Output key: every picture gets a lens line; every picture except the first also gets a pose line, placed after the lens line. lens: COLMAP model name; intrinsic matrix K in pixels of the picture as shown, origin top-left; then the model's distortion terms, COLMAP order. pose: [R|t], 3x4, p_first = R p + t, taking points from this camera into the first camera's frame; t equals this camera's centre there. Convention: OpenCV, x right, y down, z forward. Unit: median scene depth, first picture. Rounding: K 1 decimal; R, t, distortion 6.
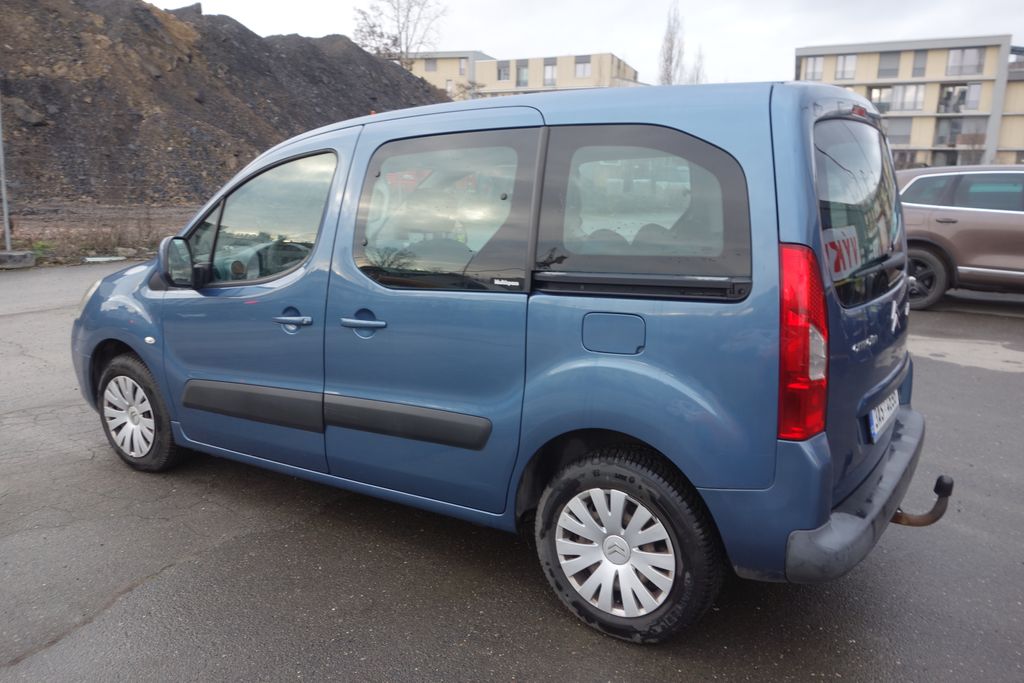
lens RADIAL K [[808.3, 0, 509.1], [0, 808.3, 344.2], [0, 0, 1]] dist [-0.000895, 0.002330]
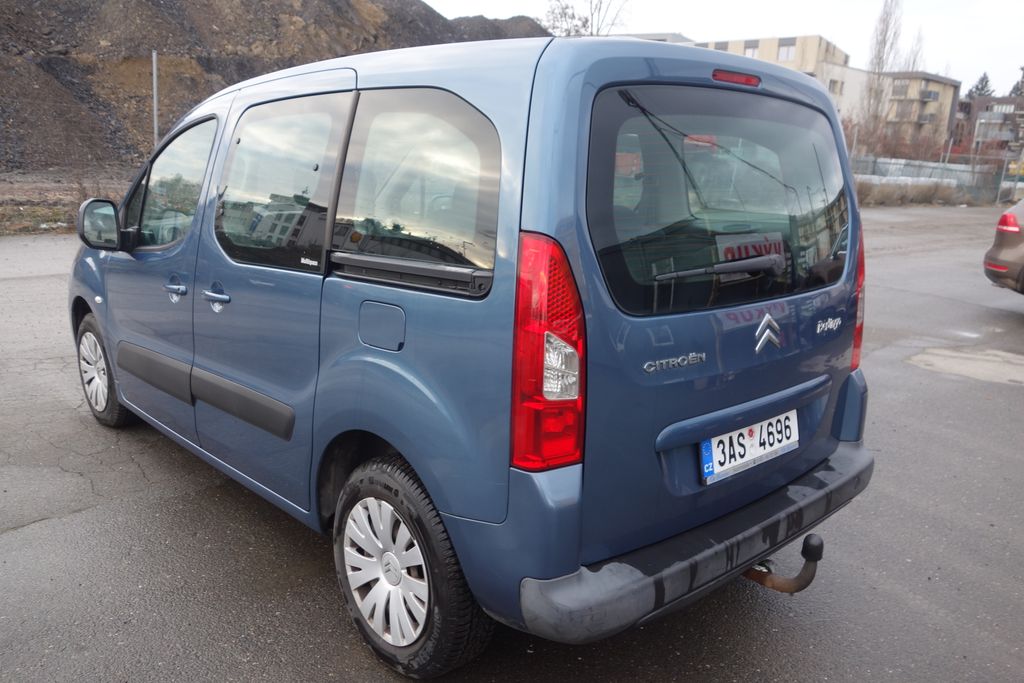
lens RADIAL K [[808.3, 0, 509.1], [0, 808.3, 344.2], [0, 0, 1]] dist [-0.000895, 0.002330]
pose [[0.972676, 0.083188, -0.216750, 0.033355], [-0.079078, 0.996487, 0.027580, -0.002069], [0.218283, -0.009686, 0.975837, 0.012462]]
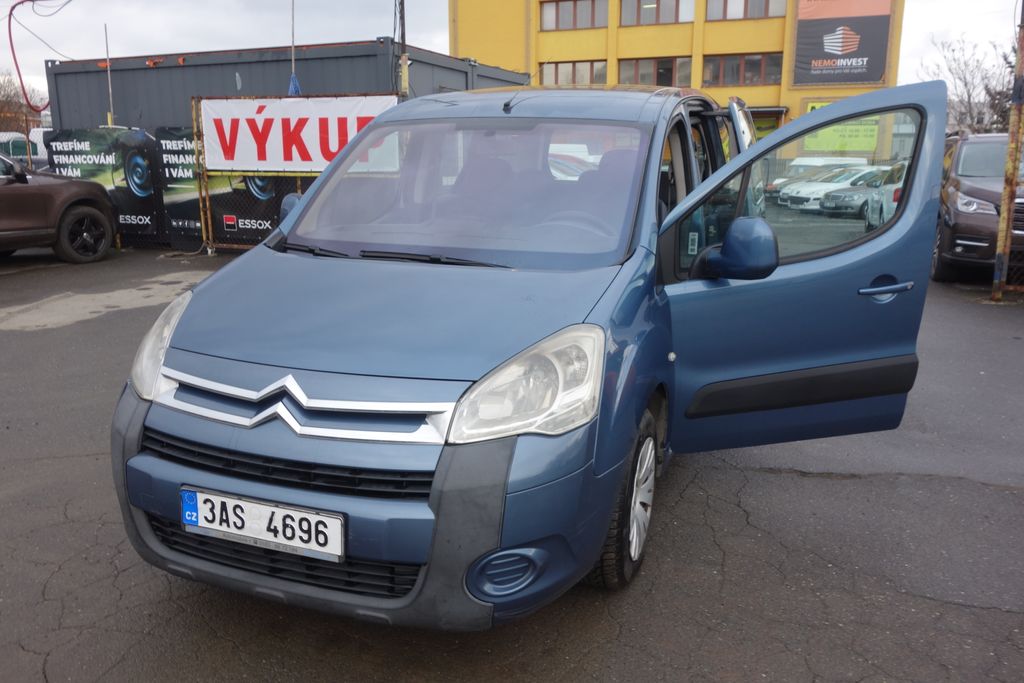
lens RADIAL K [[811.7, 0, 512.0], [0, 811.7, 341.5], [0, 0, 1]] dist [-0.006812, 0.003317]
pose [[-0.212256, -0.240861, 0.947066, -0.129377], [0.198034, 0.938438, 0.283050, -0.030324], [-0.956938, 0.247630, -0.151490, 0.142330]]
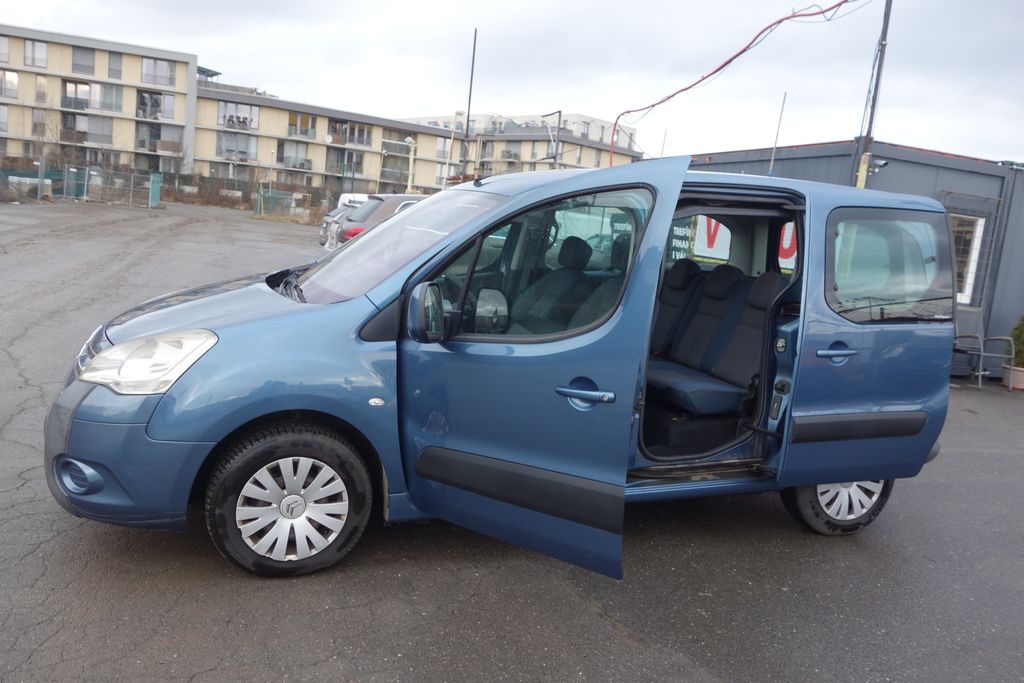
lens RADIAL K [[811.7, 0, 512.0], [0, 811.7, 341.5], [0, 0, 1]] dist [-0.006812, 0.003317]
pose [[0.590155, -0.082854, 0.803027, -0.115774], [0.084157, 0.995614, 0.040877, -0.010095], [-0.802891, 0.043456, 0.594539, 0.044355]]
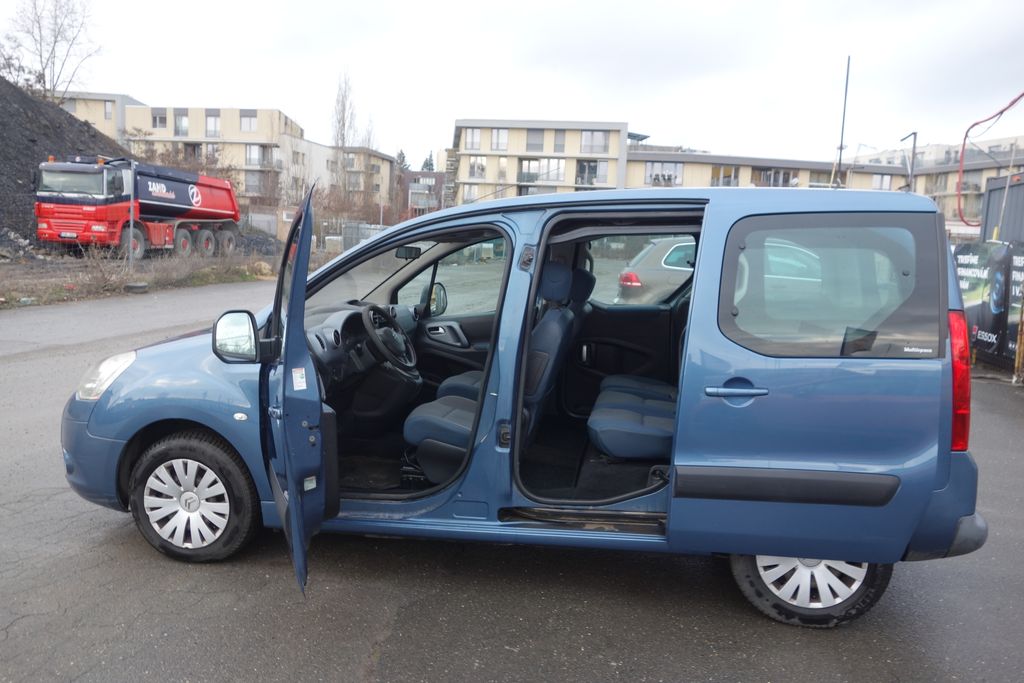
lens RADIAL K [[808.3, 0, 509.1], [0, 808.3, 344.2], [0, 0, 1]] dist [-0.000895, 0.002330]
pose [[0.917467, -0.032588, 0.396474, -0.059984], [0.059455, 0.996678, -0.055660, -0.002105], [-0.393343, 0.074639, 0.916357, 0.001275]]
